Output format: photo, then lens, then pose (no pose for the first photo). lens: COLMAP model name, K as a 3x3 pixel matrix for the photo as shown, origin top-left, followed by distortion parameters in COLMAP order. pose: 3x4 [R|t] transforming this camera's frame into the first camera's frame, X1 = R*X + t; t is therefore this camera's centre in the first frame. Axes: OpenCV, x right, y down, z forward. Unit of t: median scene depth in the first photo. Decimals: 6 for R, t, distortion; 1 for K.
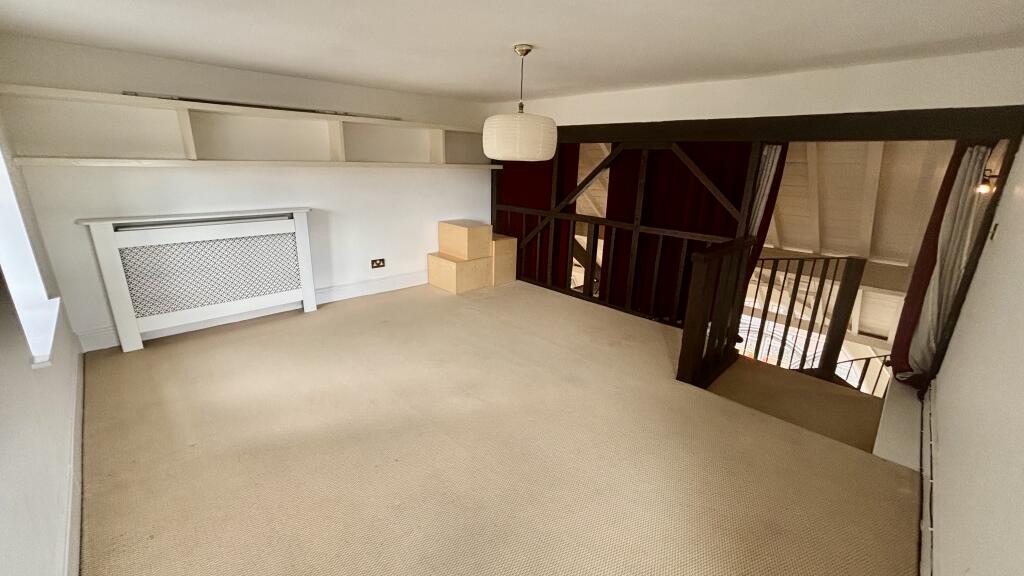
lens RADIAL K [[412.7, 0, 511.2], [0, 412.7, 284.6], [0, 0, 1]] dist [-0.002124, -0.001640]
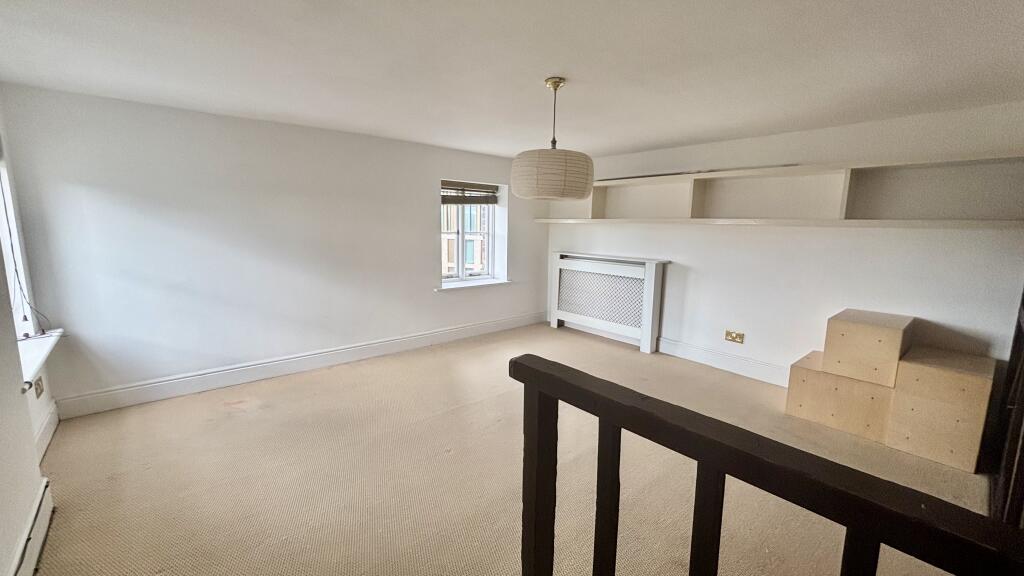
lens RADIAL K [[412.7, 0, 511.9], [0, 412.7, 285.3], [0, 0, 1]] dist [-0.002124, -0.001640]
pose [[-0.067751, 0.123095, -0.990079, 0.660027], [-0.305485, 0.942138, 0.138039, -0.160308], [0.949784, 0.311807, -0.026227, 0.696438]]
